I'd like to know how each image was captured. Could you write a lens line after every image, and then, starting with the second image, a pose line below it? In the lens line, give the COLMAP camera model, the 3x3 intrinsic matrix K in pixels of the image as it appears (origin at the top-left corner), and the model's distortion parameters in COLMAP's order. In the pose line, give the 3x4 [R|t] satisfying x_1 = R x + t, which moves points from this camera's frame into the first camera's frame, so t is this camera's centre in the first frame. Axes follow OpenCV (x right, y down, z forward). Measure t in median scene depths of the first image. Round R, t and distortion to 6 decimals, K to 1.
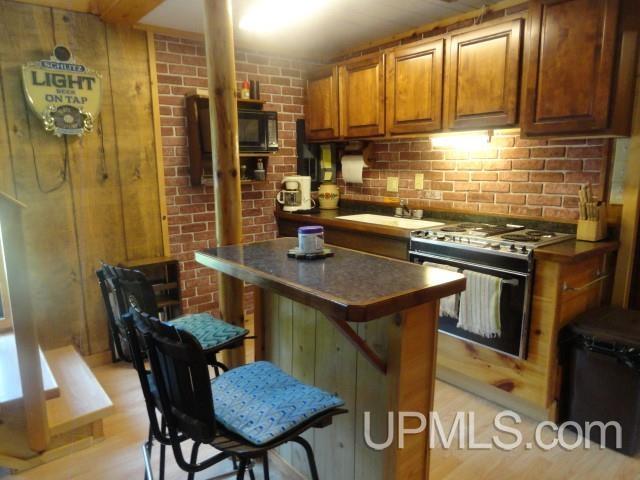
lens RADIAL K [[437.0, 0, 320.0], [0, 437.0, 240.0], [0, 0, 1]] dist [-0.005141, 0.002706]
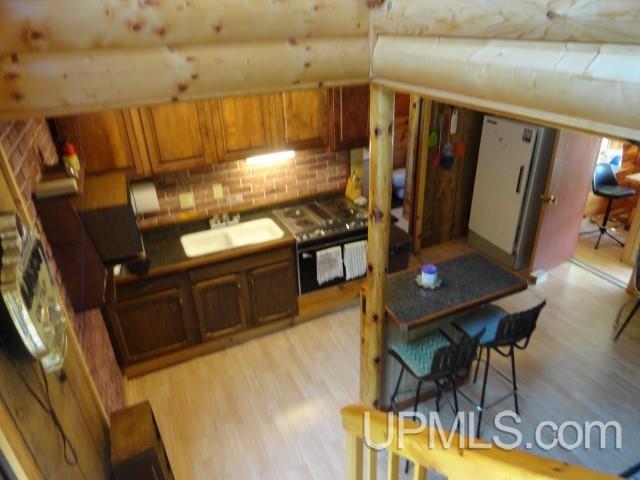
lens RADIAL K [[435.4, 0, 320.0], [0, 435.4, 240.0], [0, 0, 1]] dist [-0.002567, -0.001159]
pose [[0.242899, -0.444192, 0.862377, -0.745063], [0.198739, 0.892931, 0.403952, -0.433857], [-0.949475, 0.073269, 0.305170, 0.439712]]
